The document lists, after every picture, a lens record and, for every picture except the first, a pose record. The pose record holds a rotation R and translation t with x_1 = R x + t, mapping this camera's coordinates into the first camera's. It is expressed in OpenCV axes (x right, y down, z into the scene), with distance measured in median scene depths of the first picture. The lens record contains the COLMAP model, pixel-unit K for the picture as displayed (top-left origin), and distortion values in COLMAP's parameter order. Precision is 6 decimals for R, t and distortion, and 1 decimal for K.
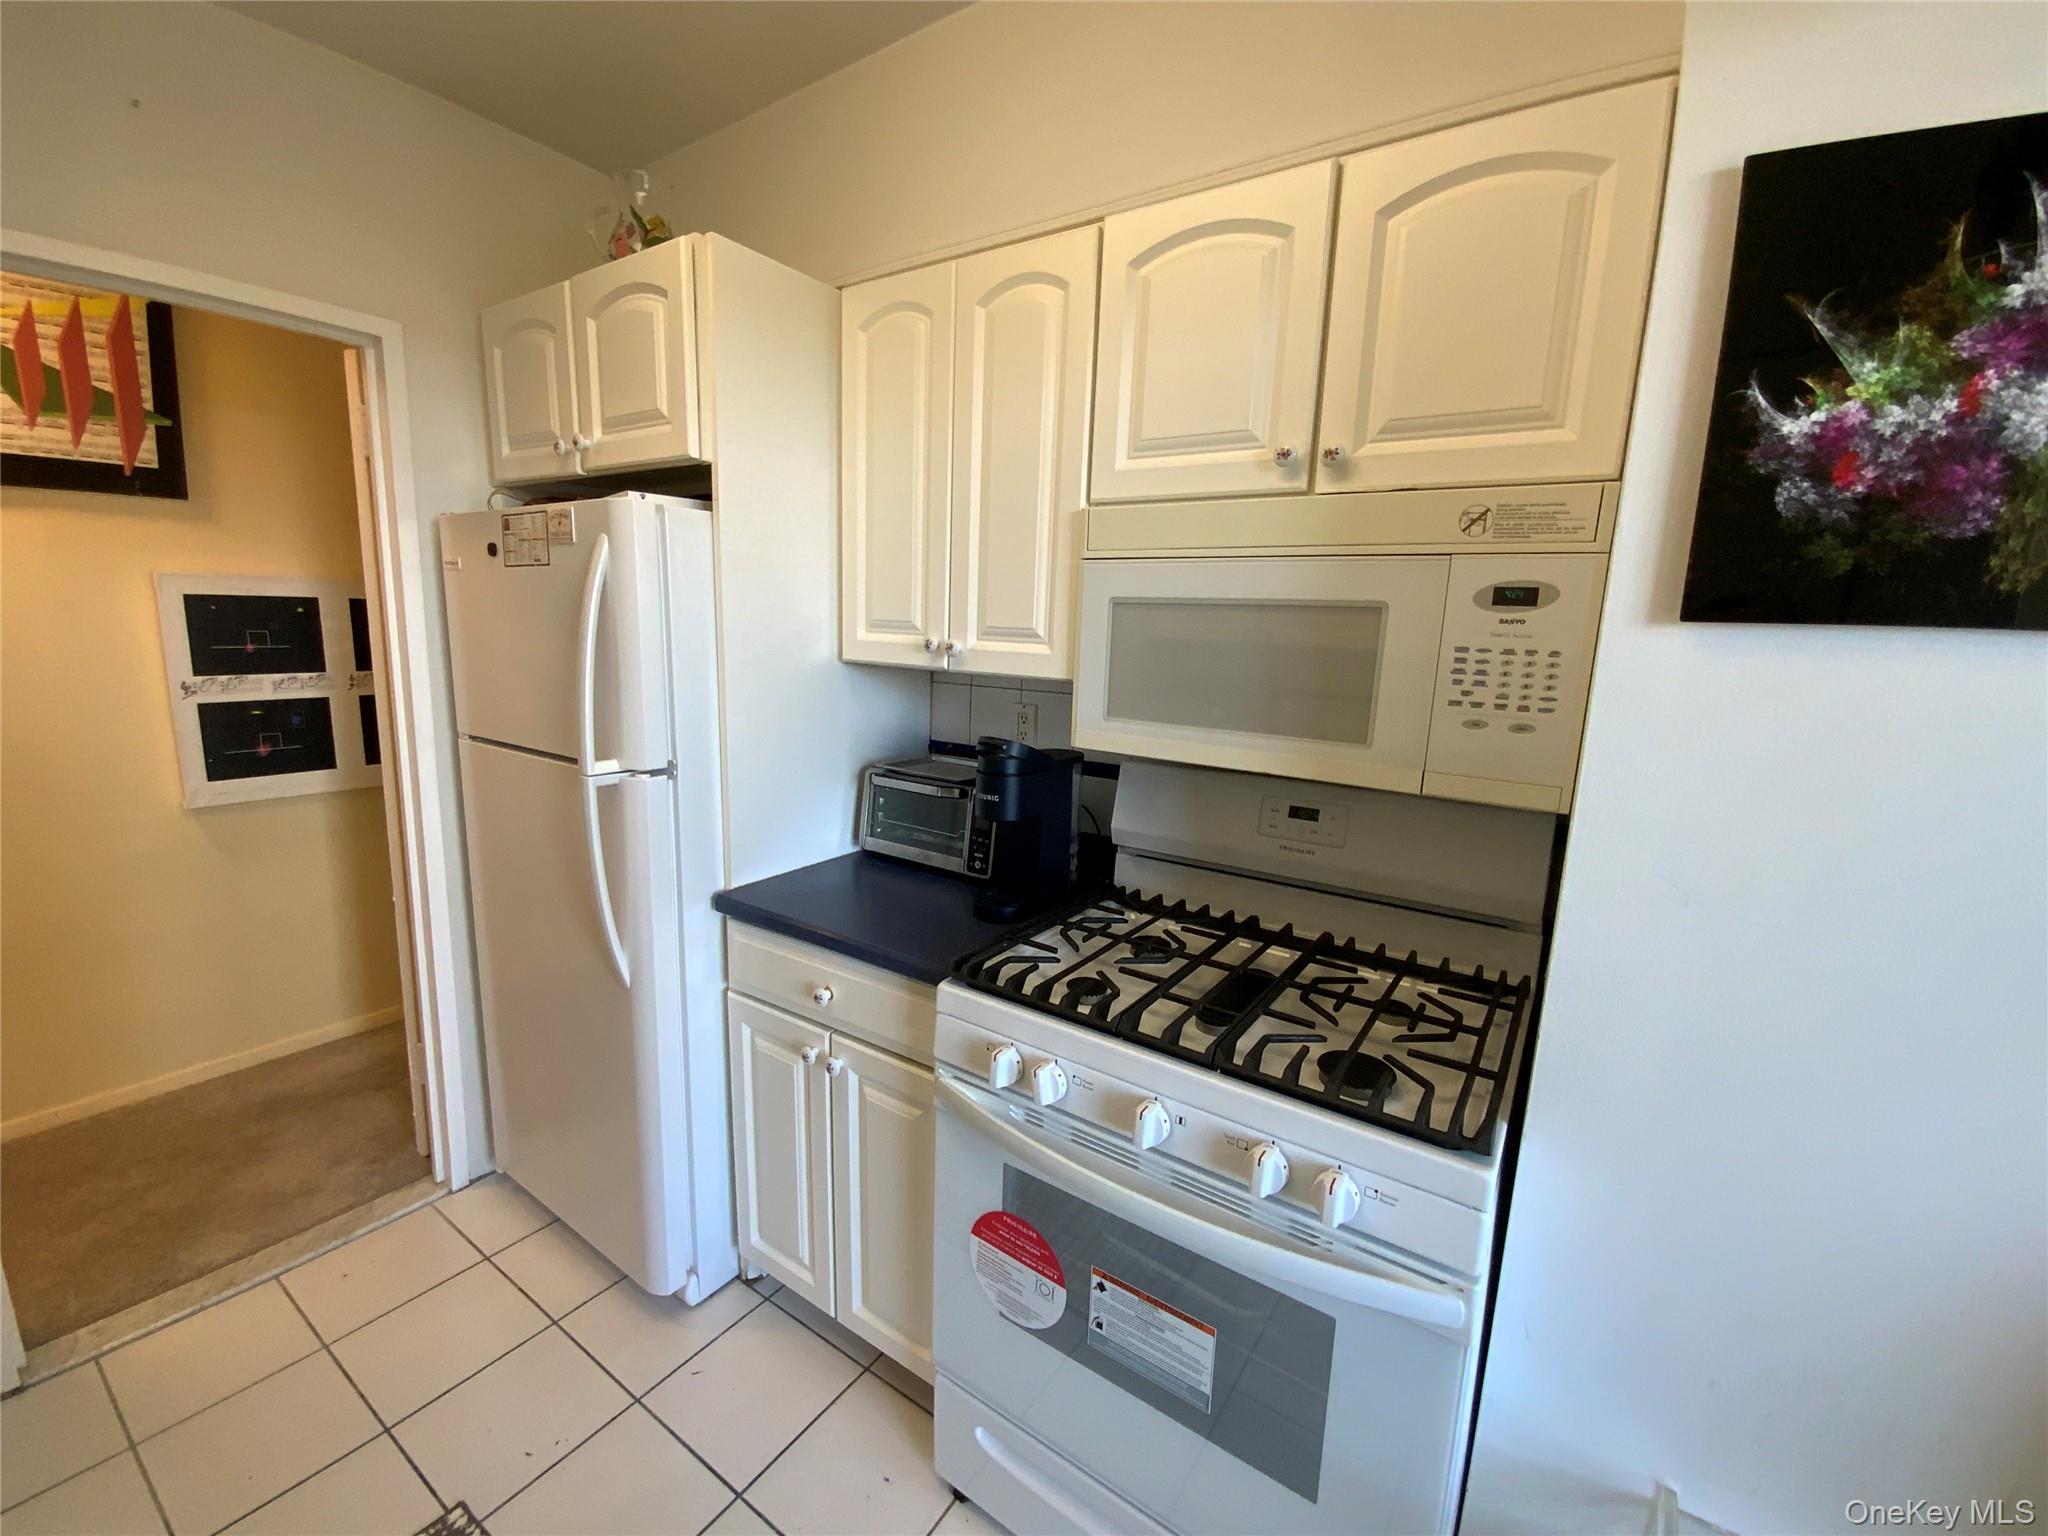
lens RADIAL K [[831.1, 0, 1029.1], [0, 831.1, 768.4], [0, 0, 1]] dist [0.016394, -0.015793]
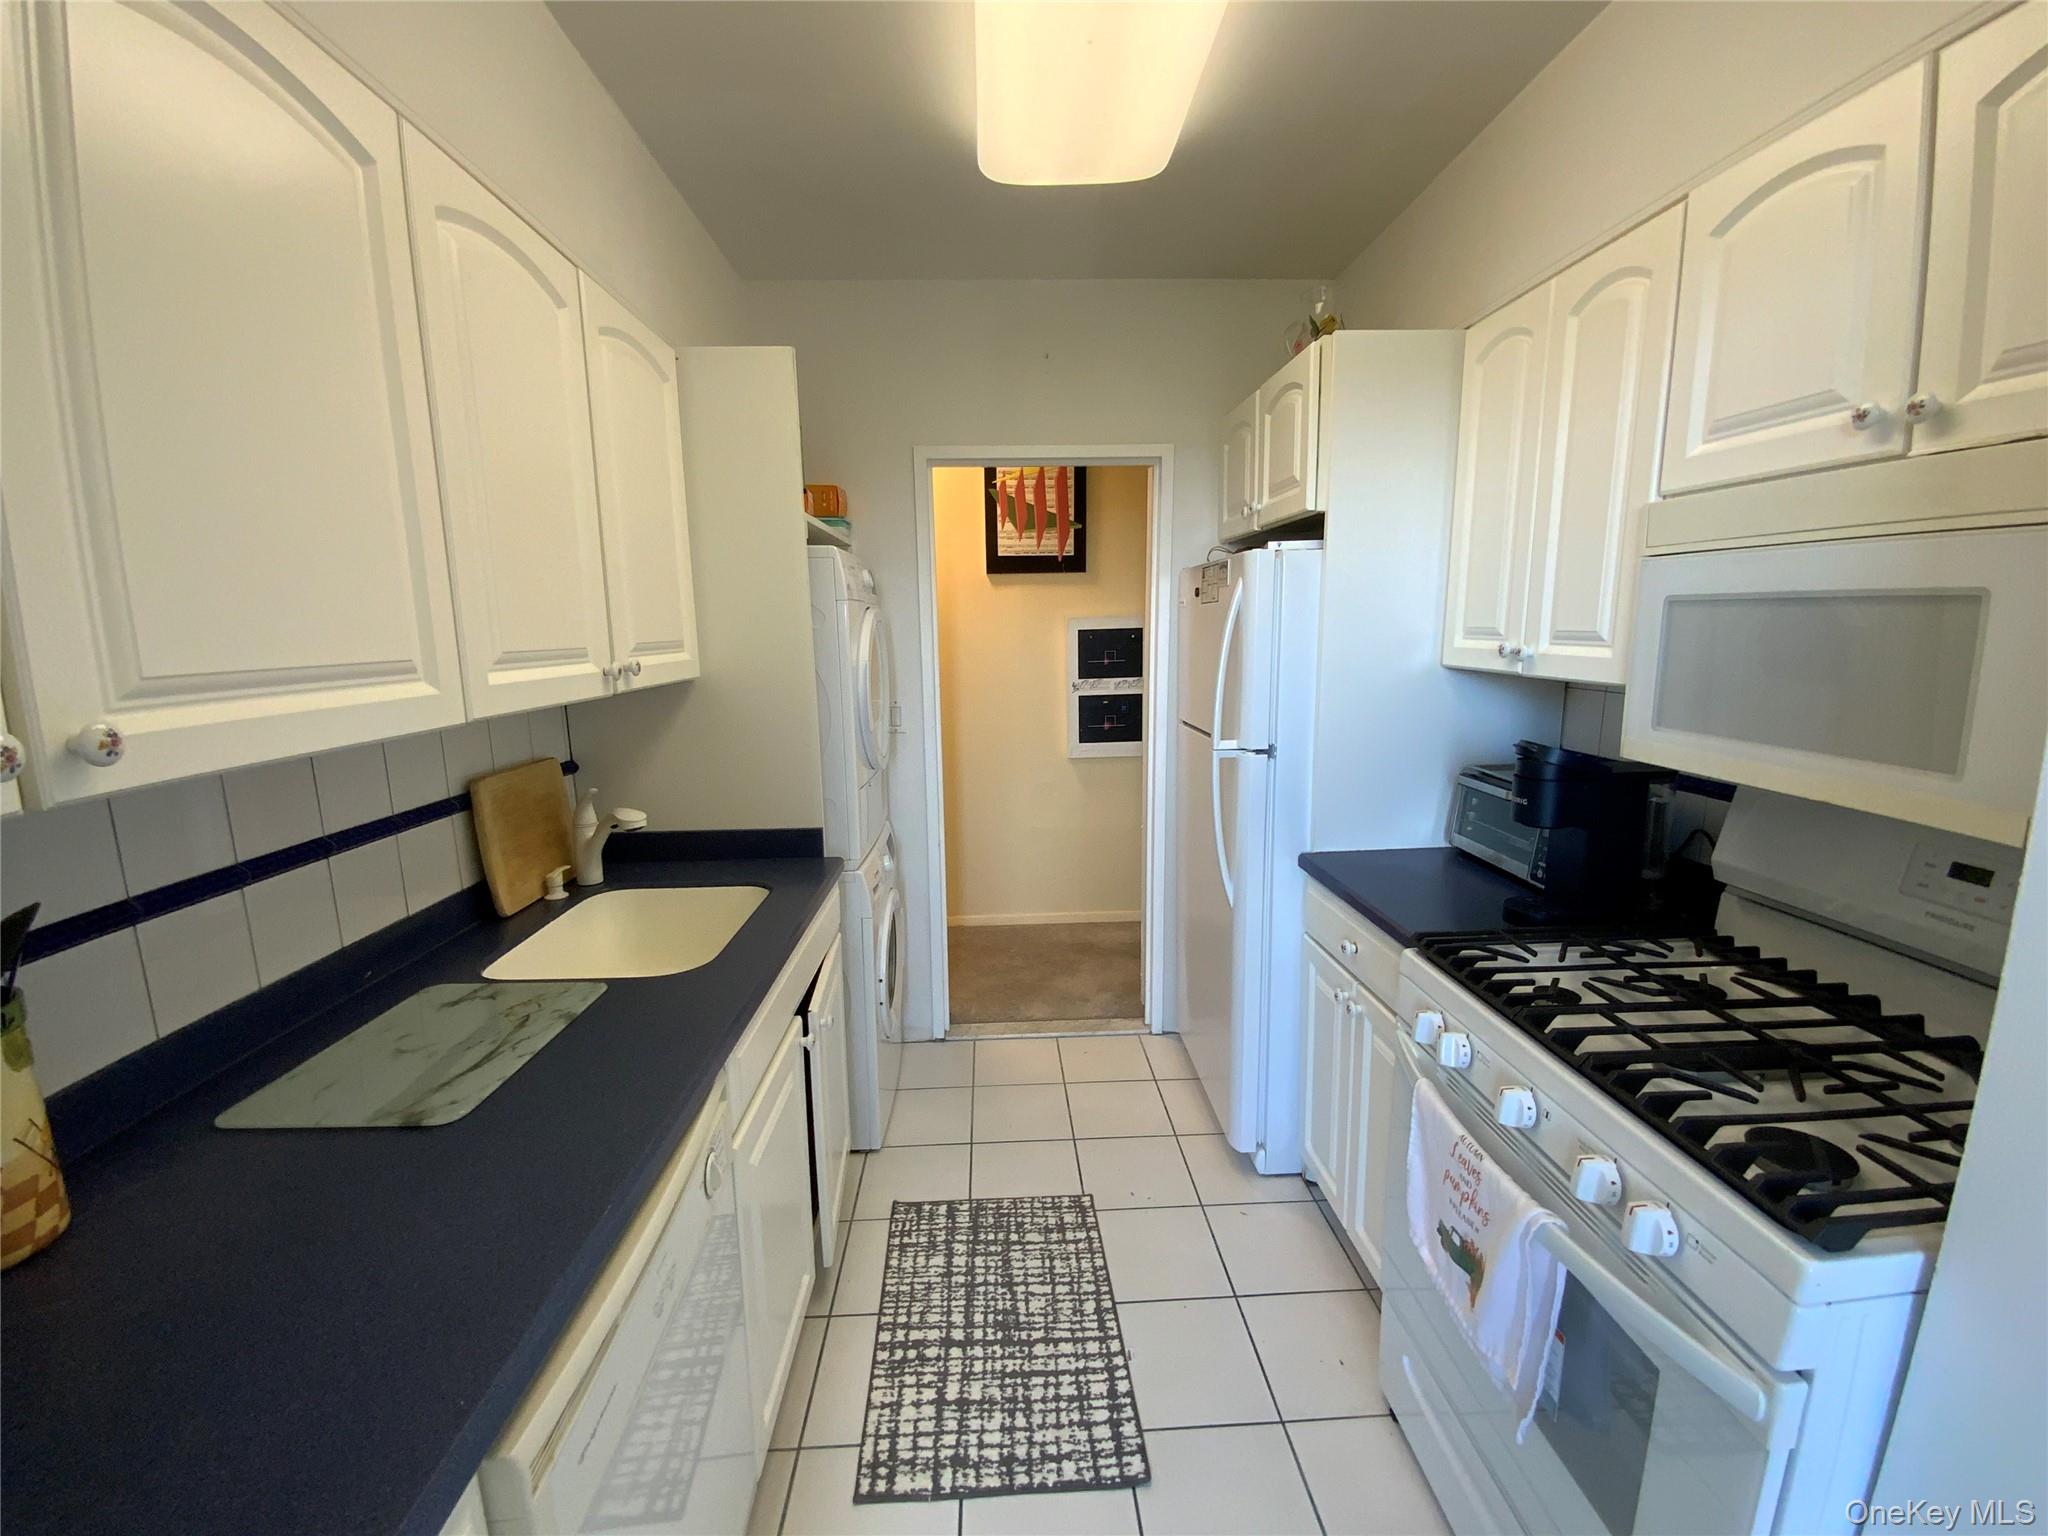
lens RADIAL K [[831.1, 0, 1021.5], [0, 831.1, 769.9], [0, 0, 1]] dist [0.016394, -0.015793]
pose [[0.595371, 0.094686, -0.797852, 0.369600], [-0.099966, 0.994045, 0.043373, 0.013498], [0.797208, 0.053935, 0.601291, -0.098978]]
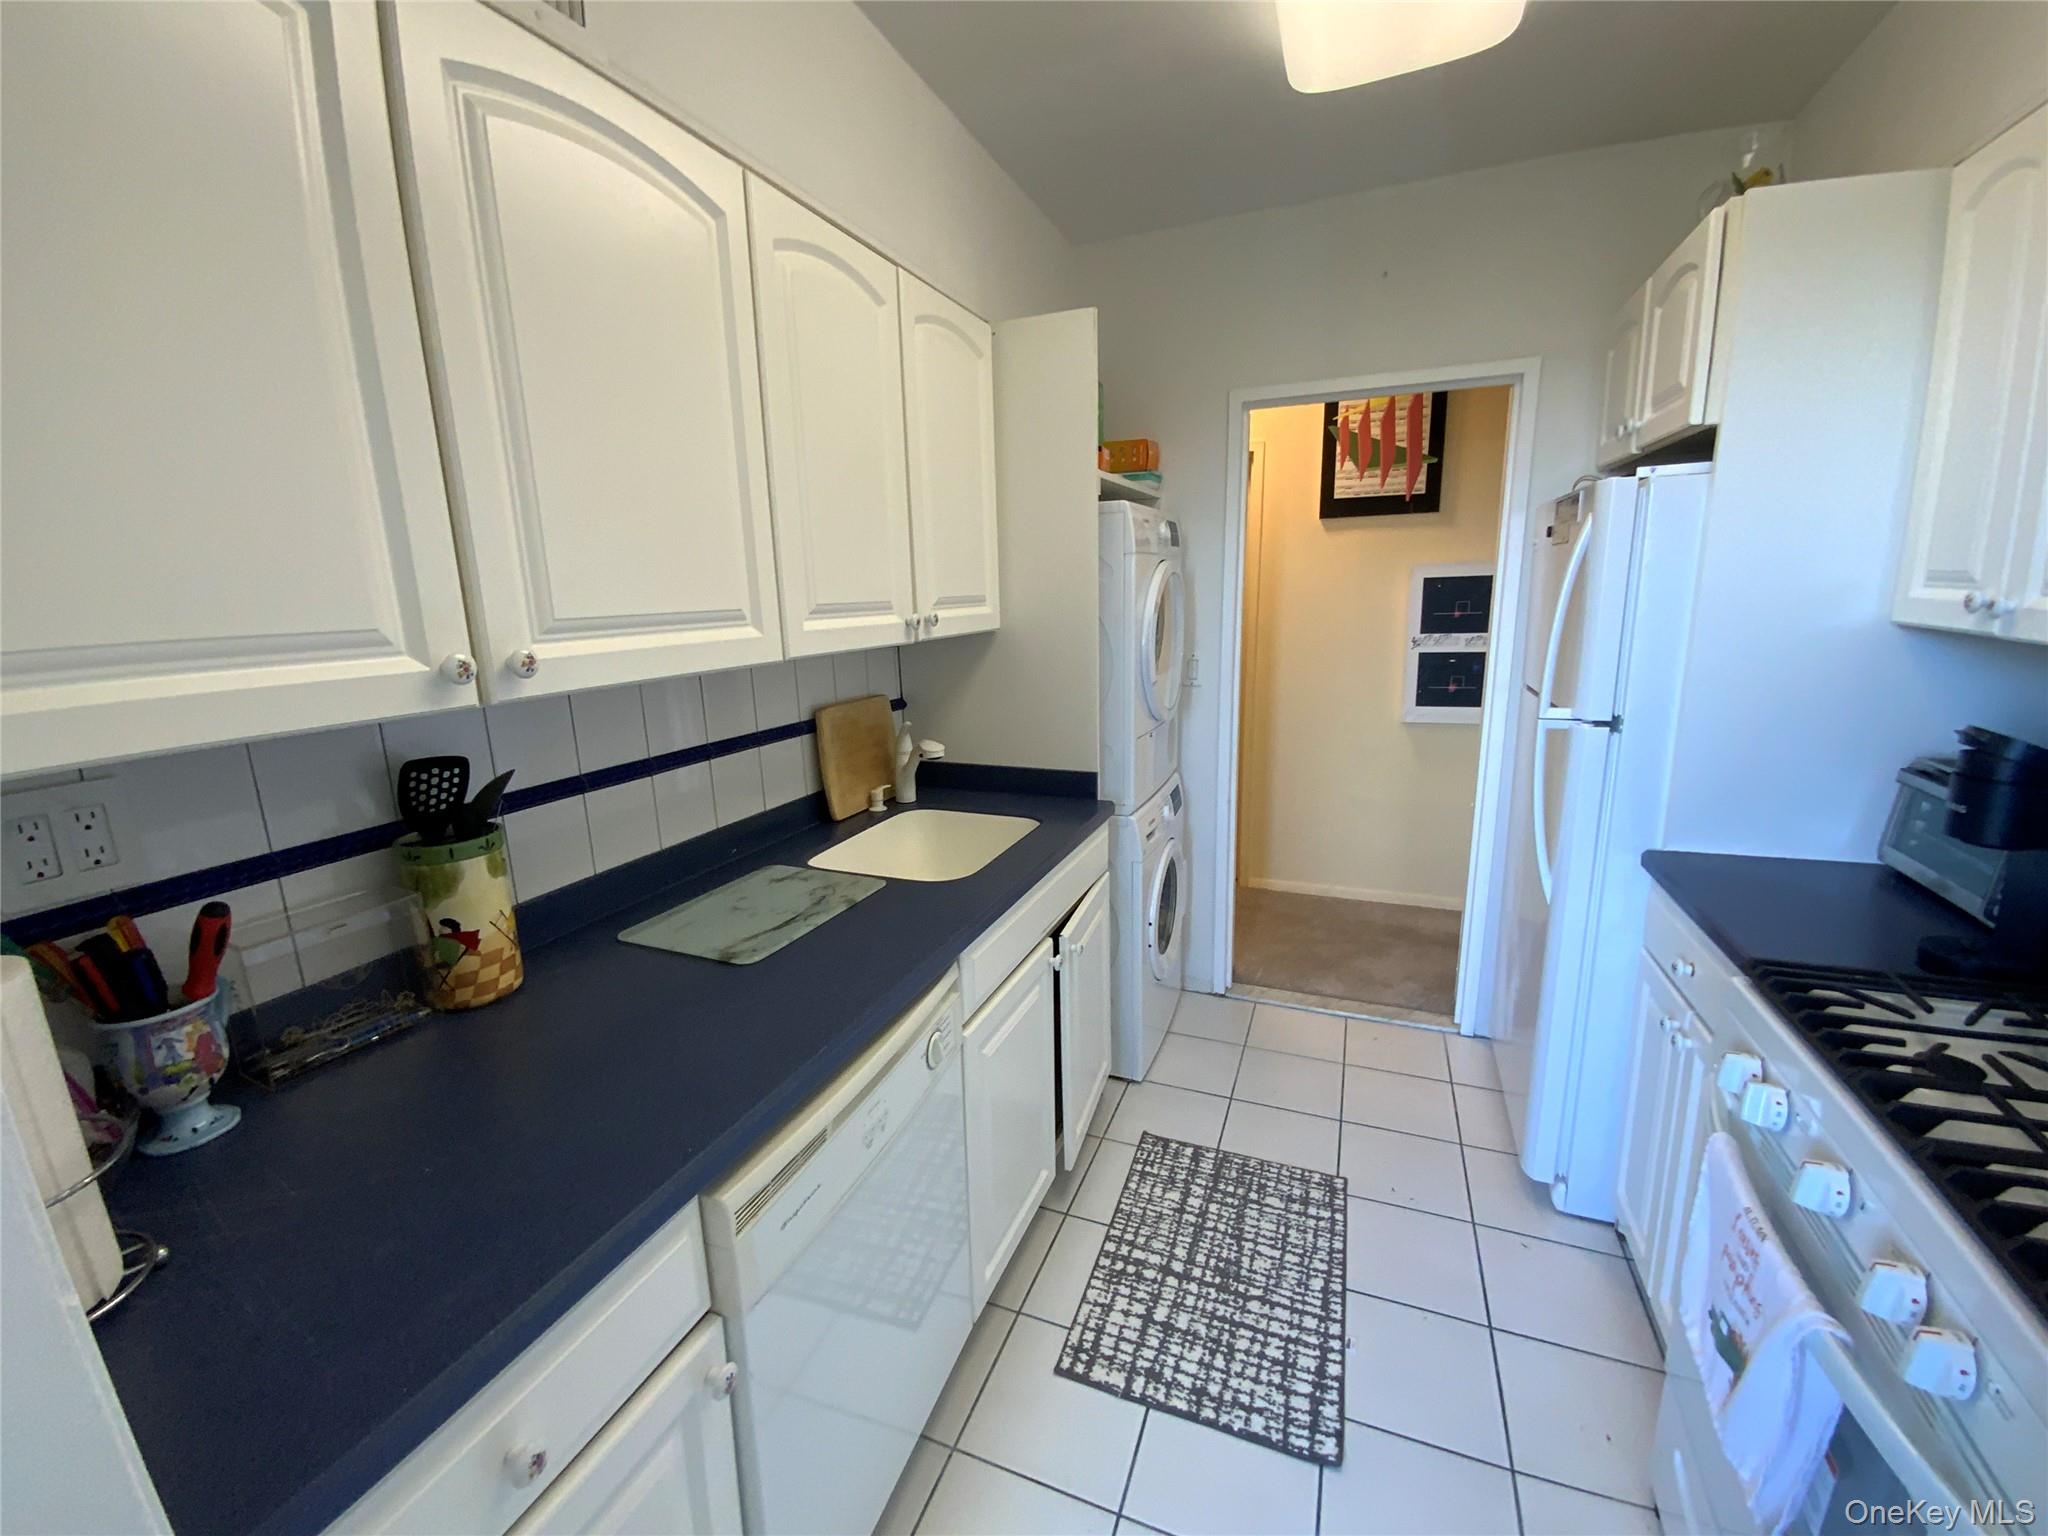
lens RADIAL K [[831.1, 0, 1022.5], [0, 831.1, 769.1], [0, 0, 1]] dist [0.016394, -0.015793]
pose [[0.207776, 0.170966, -0.963120, 0.452938], [-0.130758, 0.980625, 0.145865, 0.002393], [0.969398, 0.095628, 0.226105, 0.005472]]
